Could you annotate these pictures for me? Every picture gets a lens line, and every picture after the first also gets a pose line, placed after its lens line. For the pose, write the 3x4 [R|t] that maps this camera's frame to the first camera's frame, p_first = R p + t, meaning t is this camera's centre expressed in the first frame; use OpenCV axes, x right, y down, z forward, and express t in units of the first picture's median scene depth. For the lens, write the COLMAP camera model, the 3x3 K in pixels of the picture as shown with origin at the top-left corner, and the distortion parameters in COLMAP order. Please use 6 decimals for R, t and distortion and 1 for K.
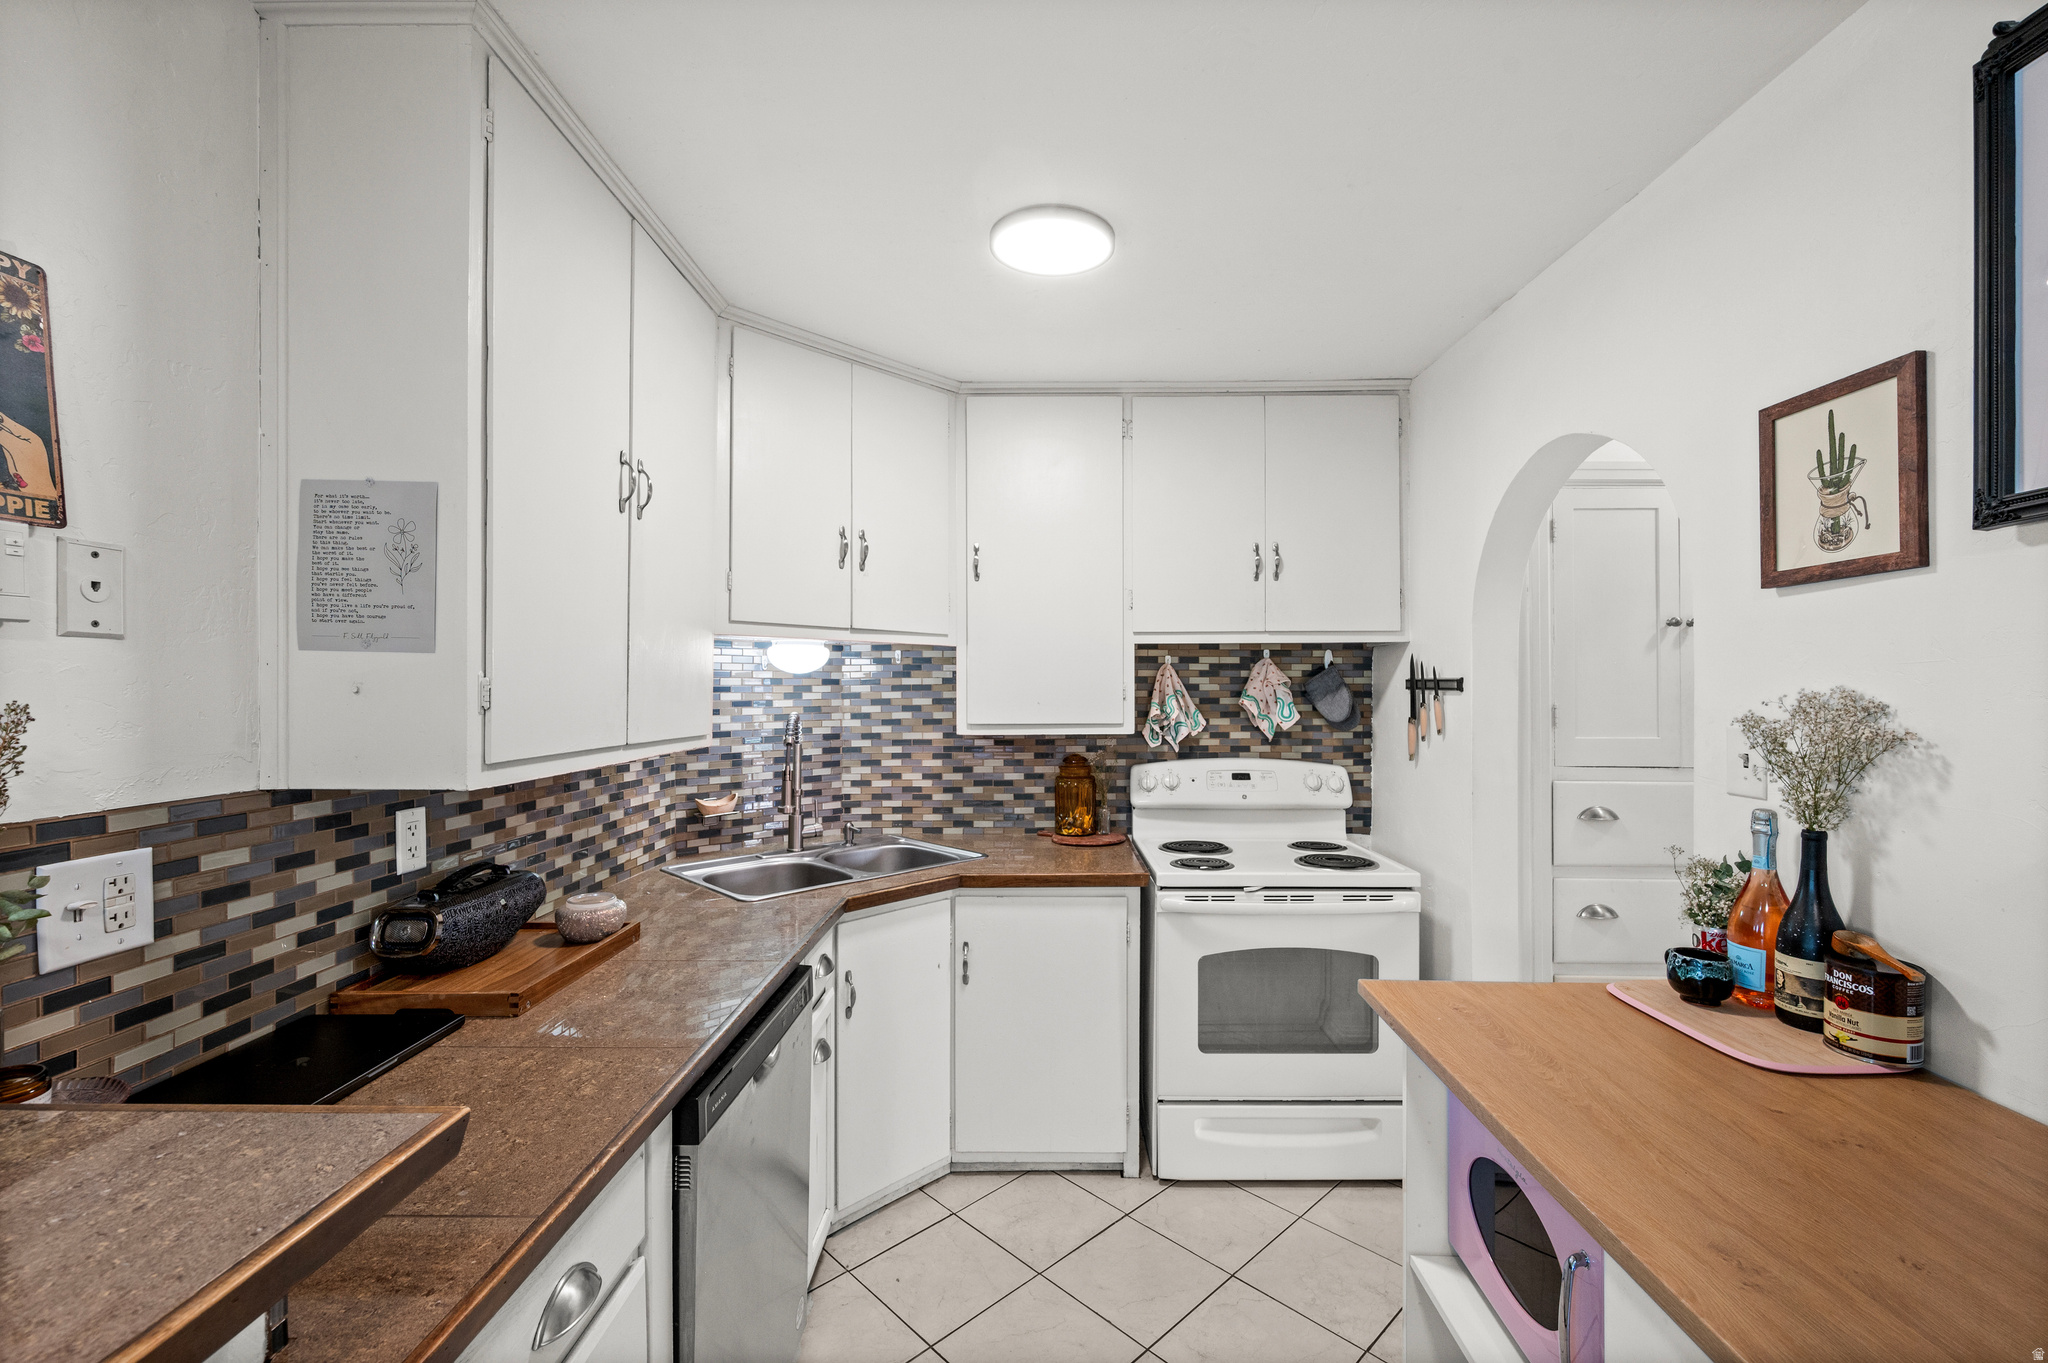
lens RADIAL K [[888.4, 0, 1028.2], [0, 888.4, 681.8], [0, 0, 1]] dist [-0.000564, 0.000209]
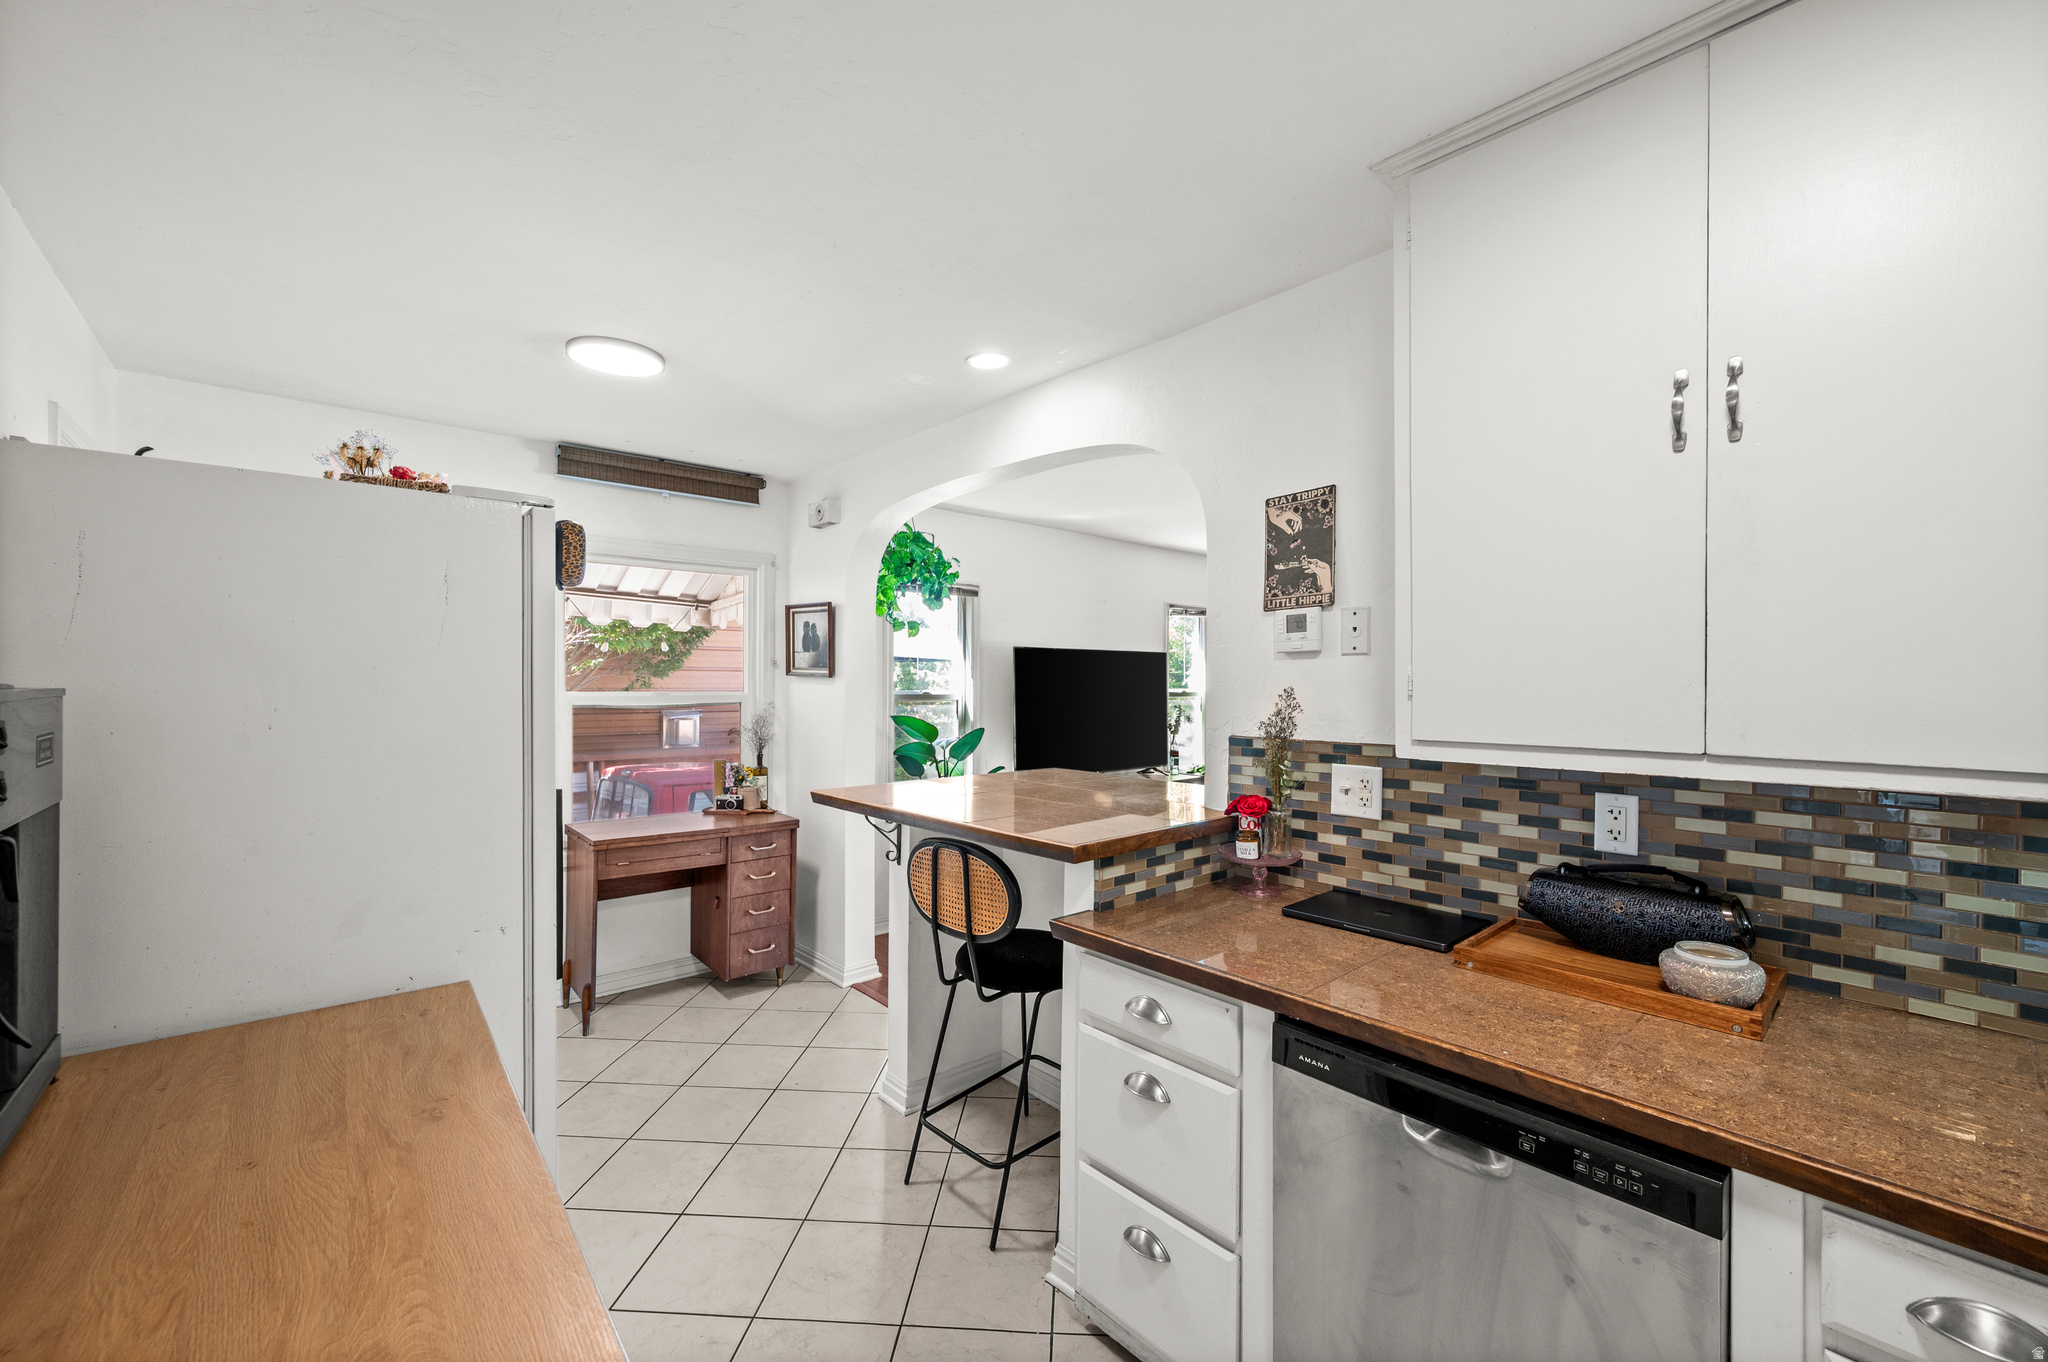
lens RADIAL K [[834.4, 0, 1031.7], [0, 834.4, 685.9], [0, 0, 1]] dist [0.001629, 0.000275]
pose [[-0.755309, -0.000356, -0.655369, 0.610704], [0.002959, 0.999988, -0.003954, 0.020613], [0.655362, -0.004926, -0.755299, 1.644833]]
